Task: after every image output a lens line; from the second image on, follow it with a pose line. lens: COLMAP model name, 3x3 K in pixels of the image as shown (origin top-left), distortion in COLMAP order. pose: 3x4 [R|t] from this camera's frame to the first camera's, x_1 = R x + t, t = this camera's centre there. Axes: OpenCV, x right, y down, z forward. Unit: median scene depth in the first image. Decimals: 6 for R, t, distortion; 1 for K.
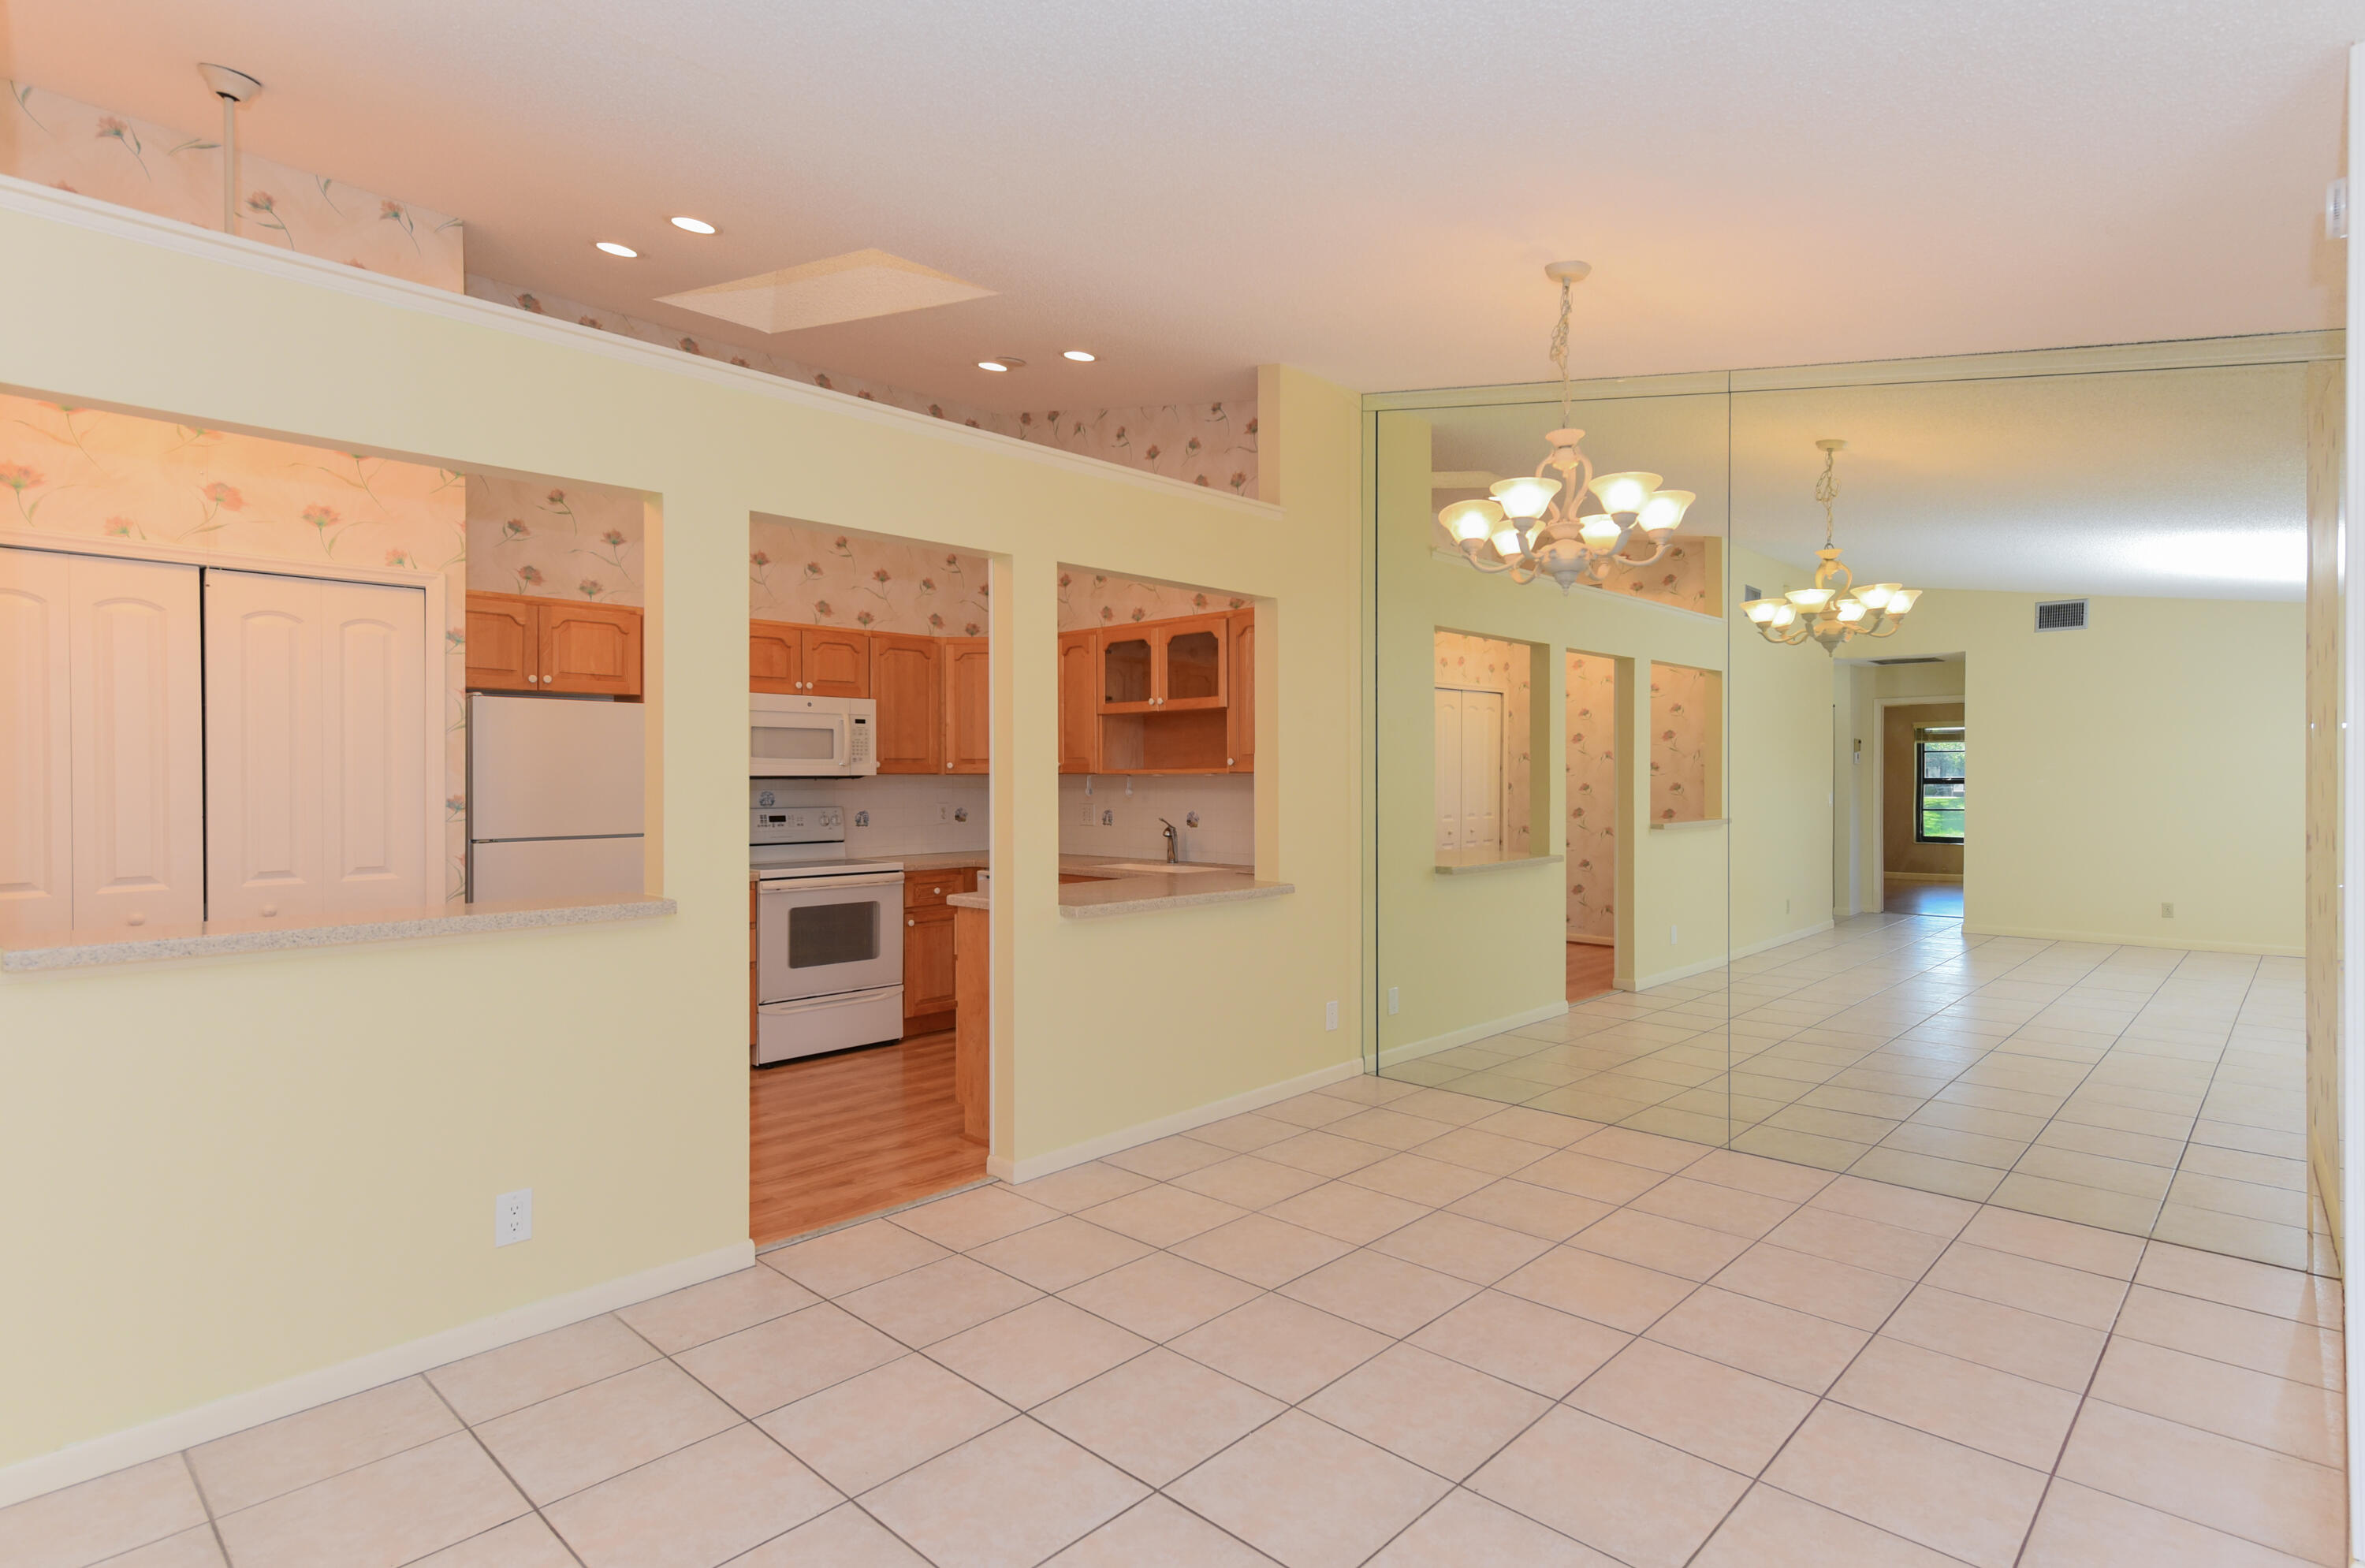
lens RADIAL K [[1197.7, 0, 1182.5], [0, 1197.7, 784.0], [0, 0, 1]] dist [0.055850, 0.050345]
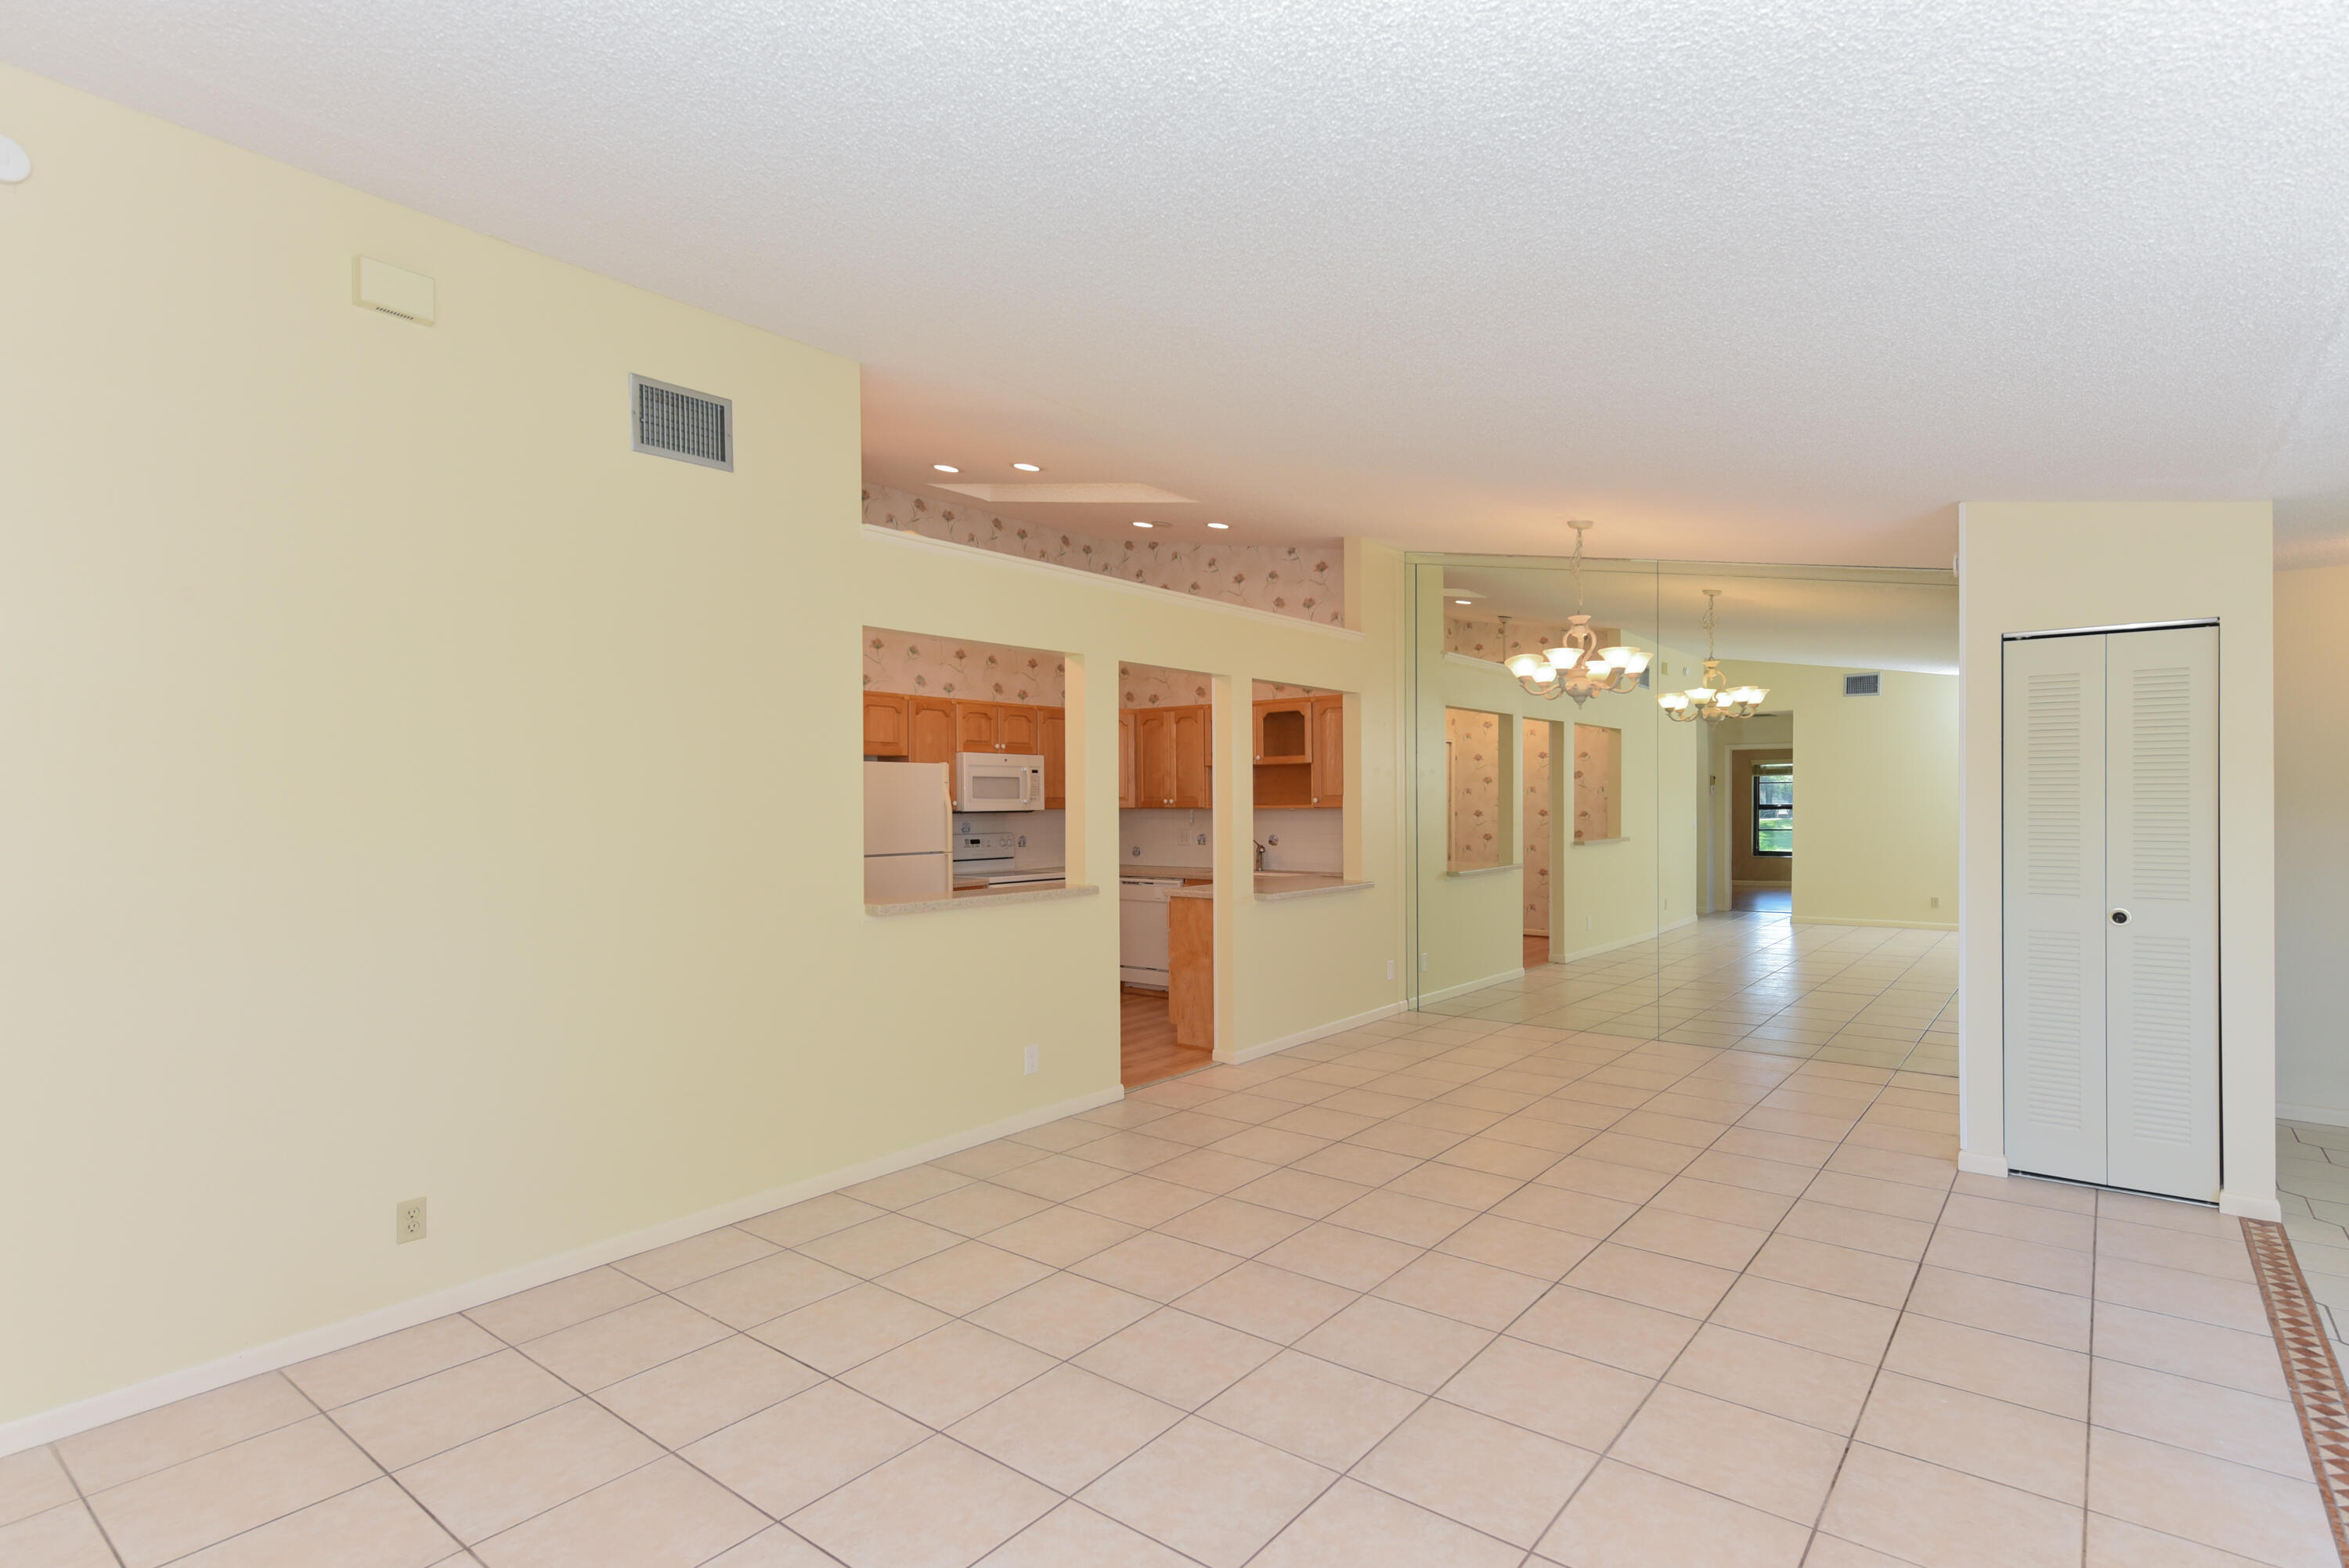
lens RADIAL K [[1212.9, 0, 1176.5], [0, 1212.9, 806.1], [0, 0, 1]] dist [0.198821, 0.000000]
pose [[0.993063, -0.006653, 0.117393, -0.272522], [0.007059, 0.999970, -0.003040, -0.006822], [-0.117369, 0.003847, 0.993081, -0.413435]]
